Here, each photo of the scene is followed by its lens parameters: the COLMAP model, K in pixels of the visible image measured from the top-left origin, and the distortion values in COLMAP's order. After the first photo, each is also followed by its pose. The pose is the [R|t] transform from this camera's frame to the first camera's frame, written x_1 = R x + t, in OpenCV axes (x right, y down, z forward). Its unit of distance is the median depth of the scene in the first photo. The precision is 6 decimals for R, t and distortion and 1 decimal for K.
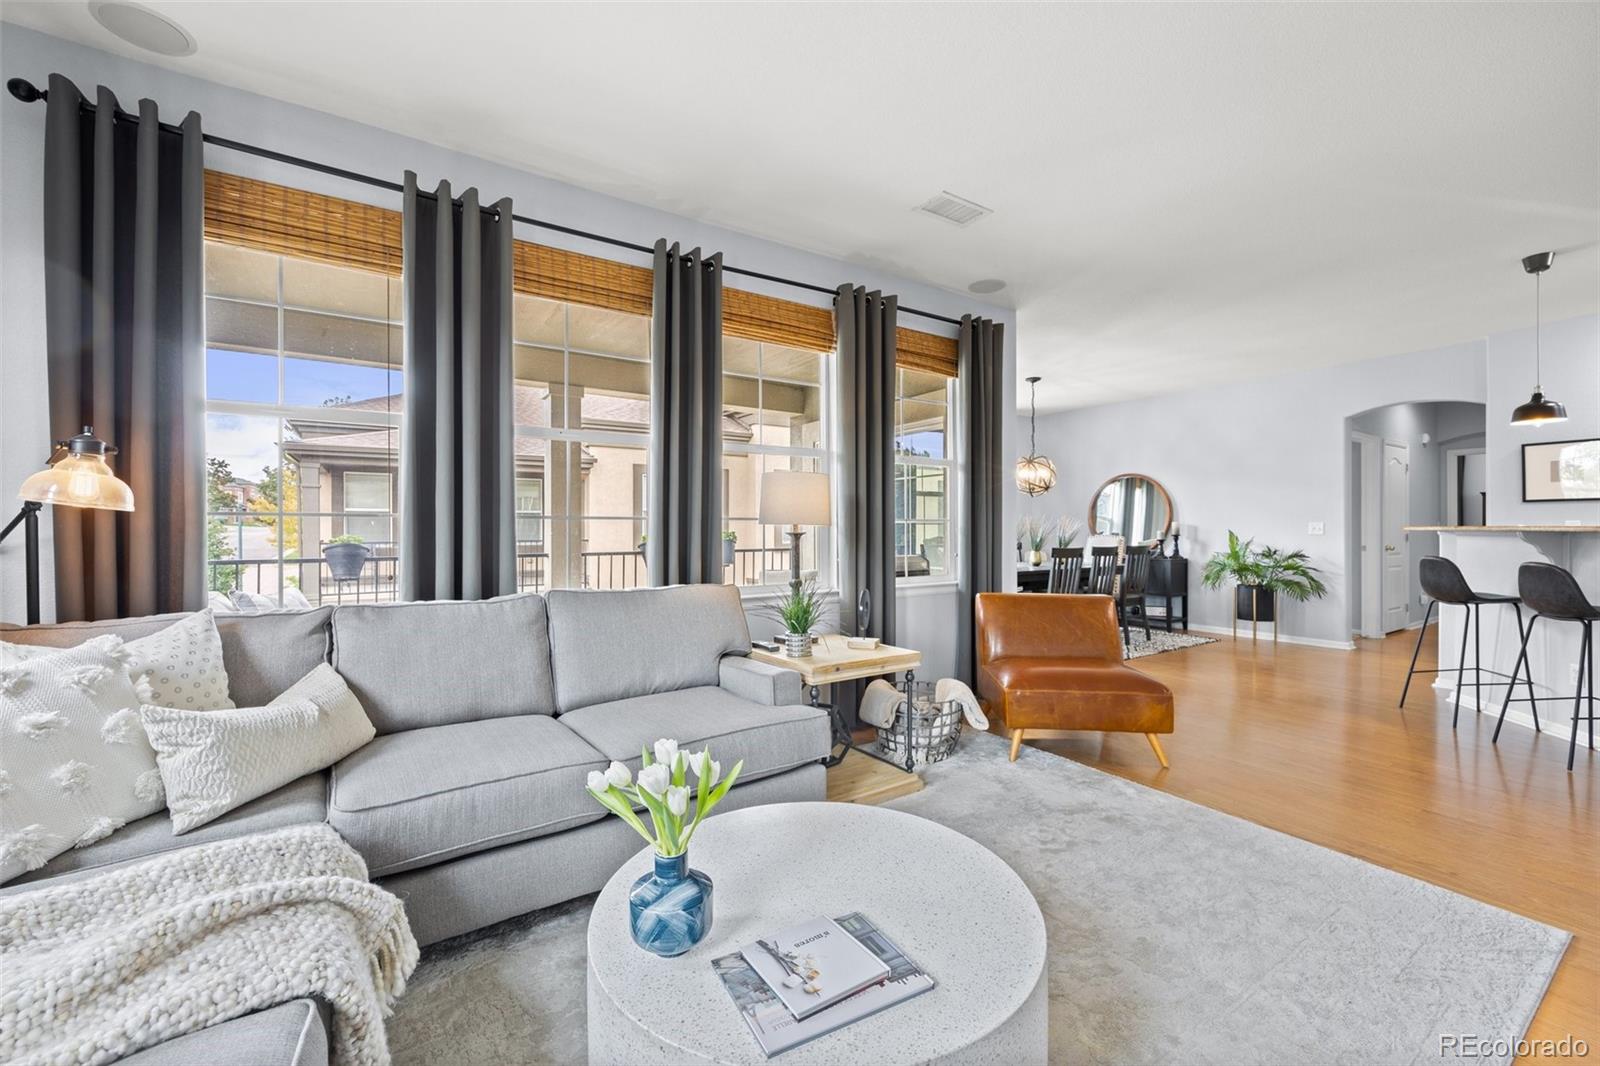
lens RADIAL K [[651.1, 0, 792.2], [0, 651.1, 526.4], [0, 0, 1]] dist [-0.001102, 0.000570]
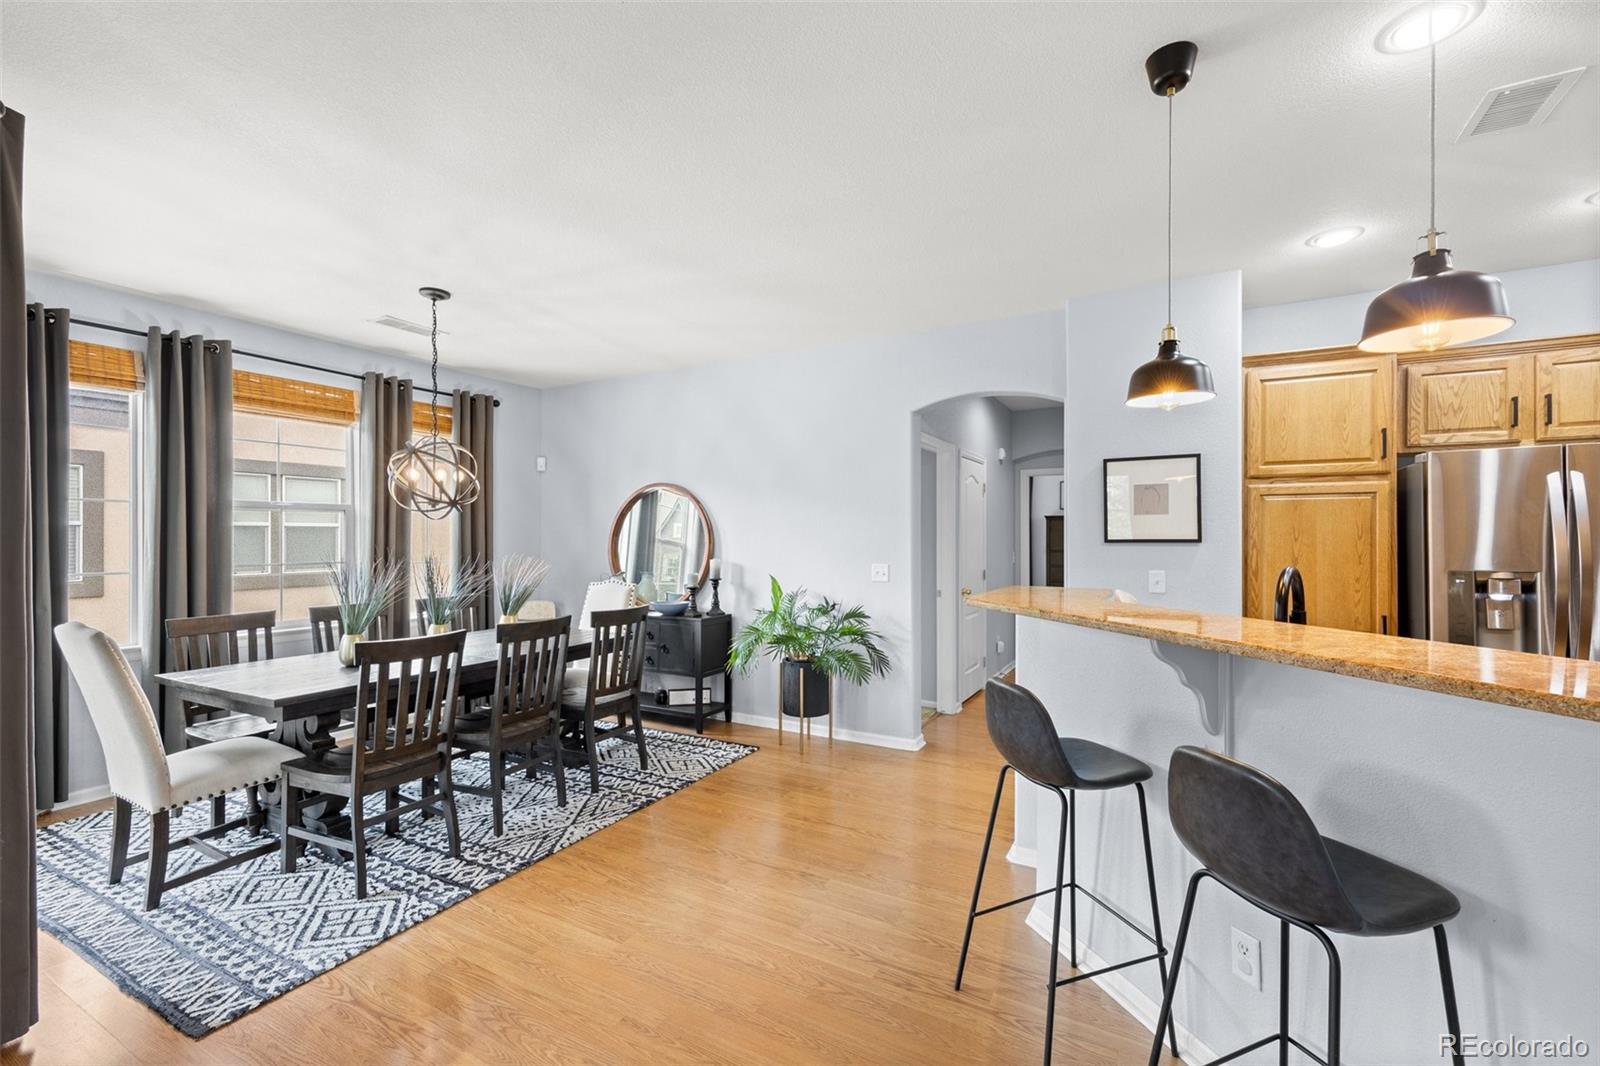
lens RADIAL K [[651.1, 0, 813.0], [0, 651.1, 538.8], [0, 0, 1]] dist [-0.001102, 0.000570]
pose [[0.884072, -0.001921, 0.467347, 0.424387], [-0.001845, 0.999969, 0.007600, -0.037374], [-0.467347, -0.007581, 0.884041, 0.430286]]
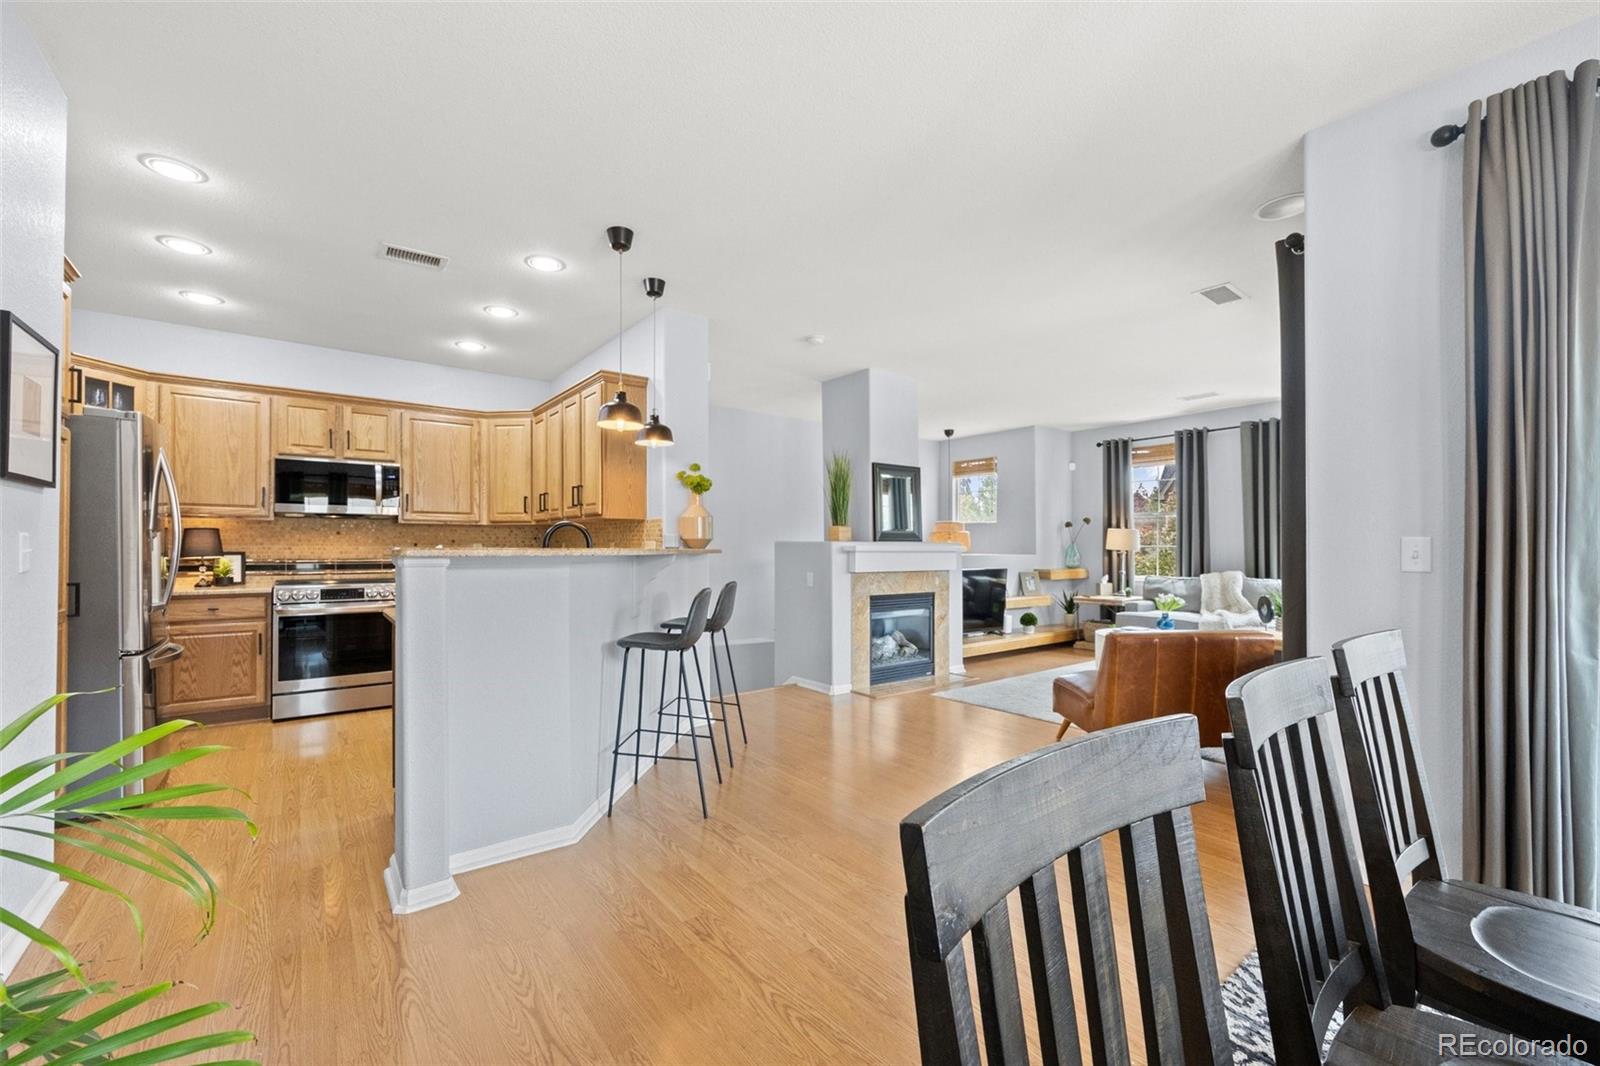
lens RADIAL K [[651.1, 0, 799.3], [0, 651.1, 545.2], [0, 0, 1]] dist [-0.001102, 0.000570]
pose [[-0.997643, -0.005288, -0.068417, 0.606183], [-0.004496, 0.999921, -0.011726, 0.004483], [0.068474, -0.011391, -0.997588, 1.179394]]
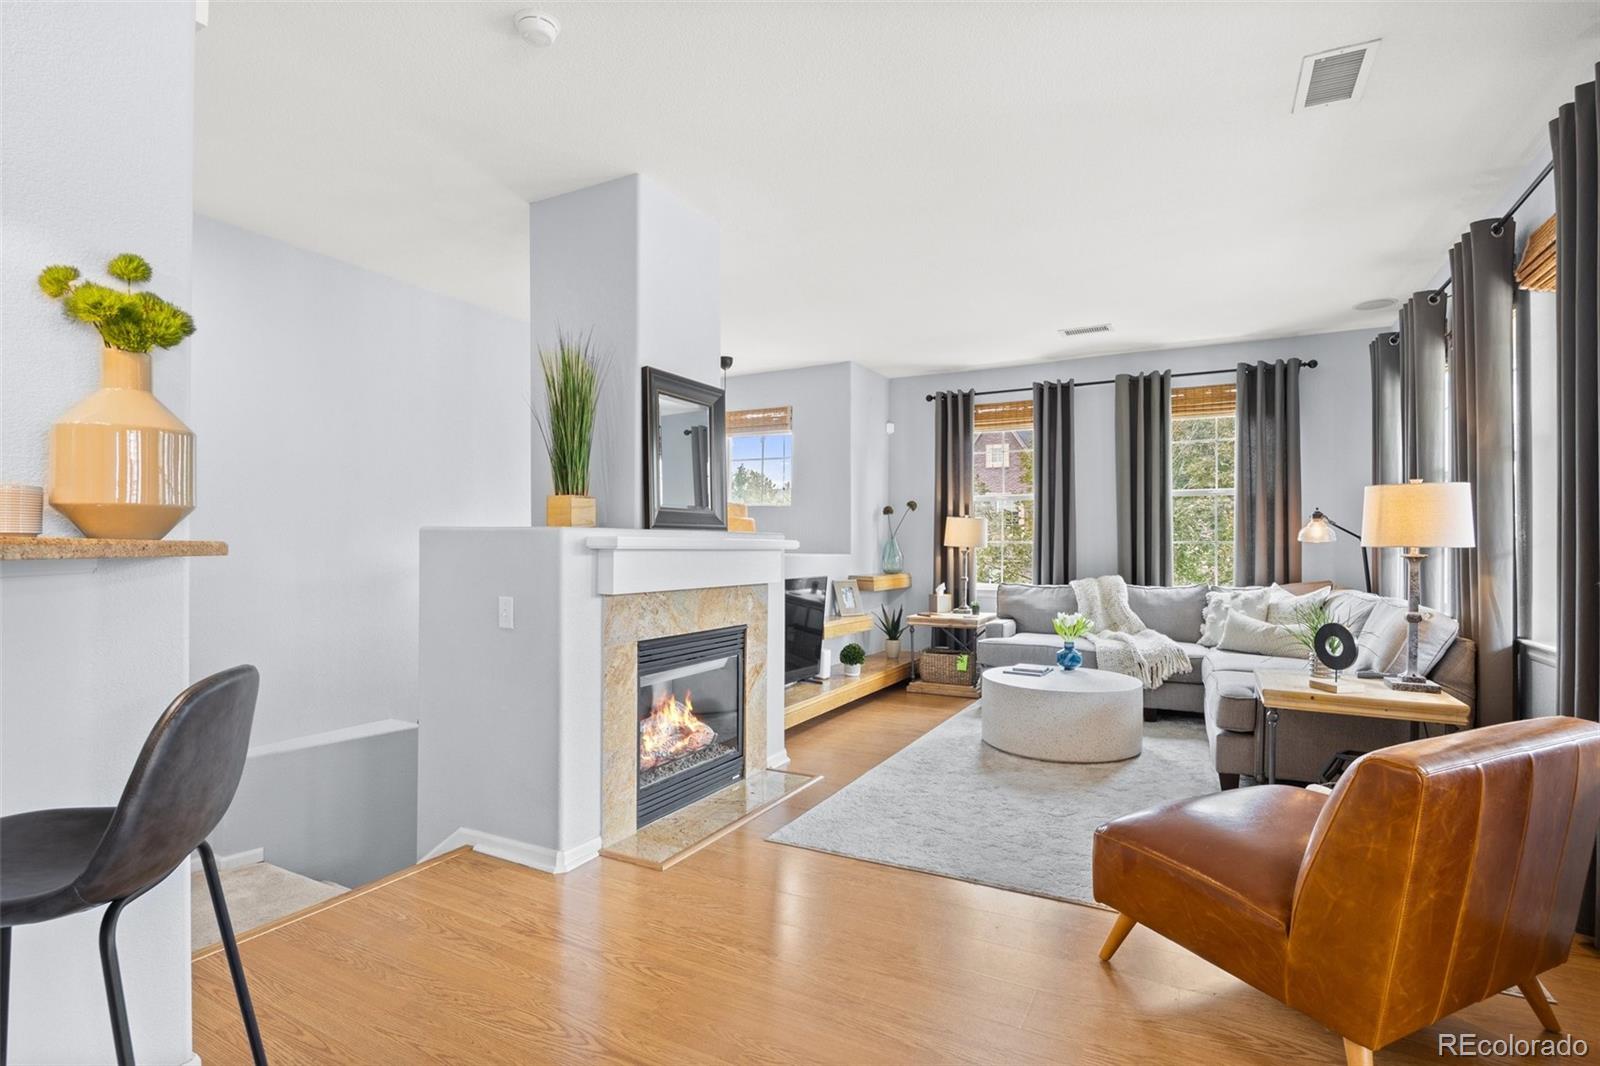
lens RADIAL K [[766.6, 0, 797.2], [0, 766.6, 539.5], [0, 0, 1]] dist [-0.013776, 0.000797]
pose [[-0.882841, -0.011560, -0.469529, 0.592428], [-0.004284, 0.999854, -0.016562, 0.003821], [0.469652, -0.012610, -0.882762, 0.769258]]
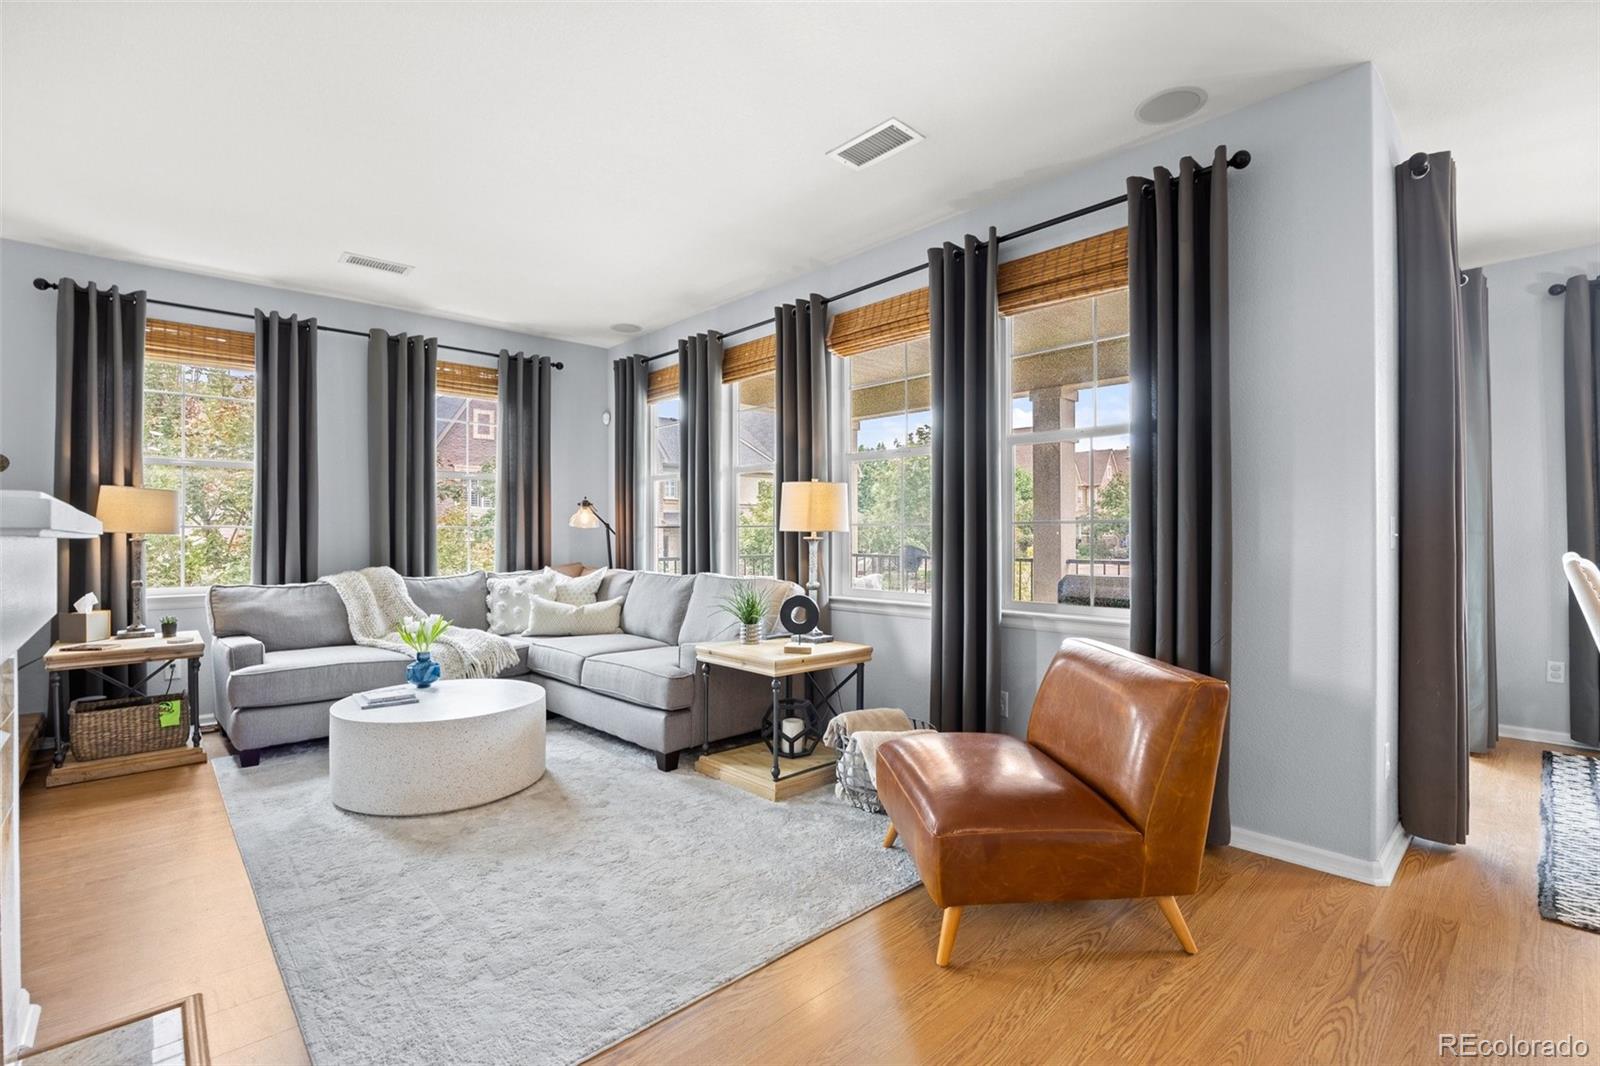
lens RADIAL K [[725.6, 0, 778.6], [0, 725.6, 527.6], [0, 0, 1]] dist [-0.004703, -0.000470]
pose [[0.147515, -0.010252, -0.989007, 0.607888], [0.009245, 0.999917, -0.008986, 0.000437], [0.989017, -0.007817, 0.147597, 0.399731]]
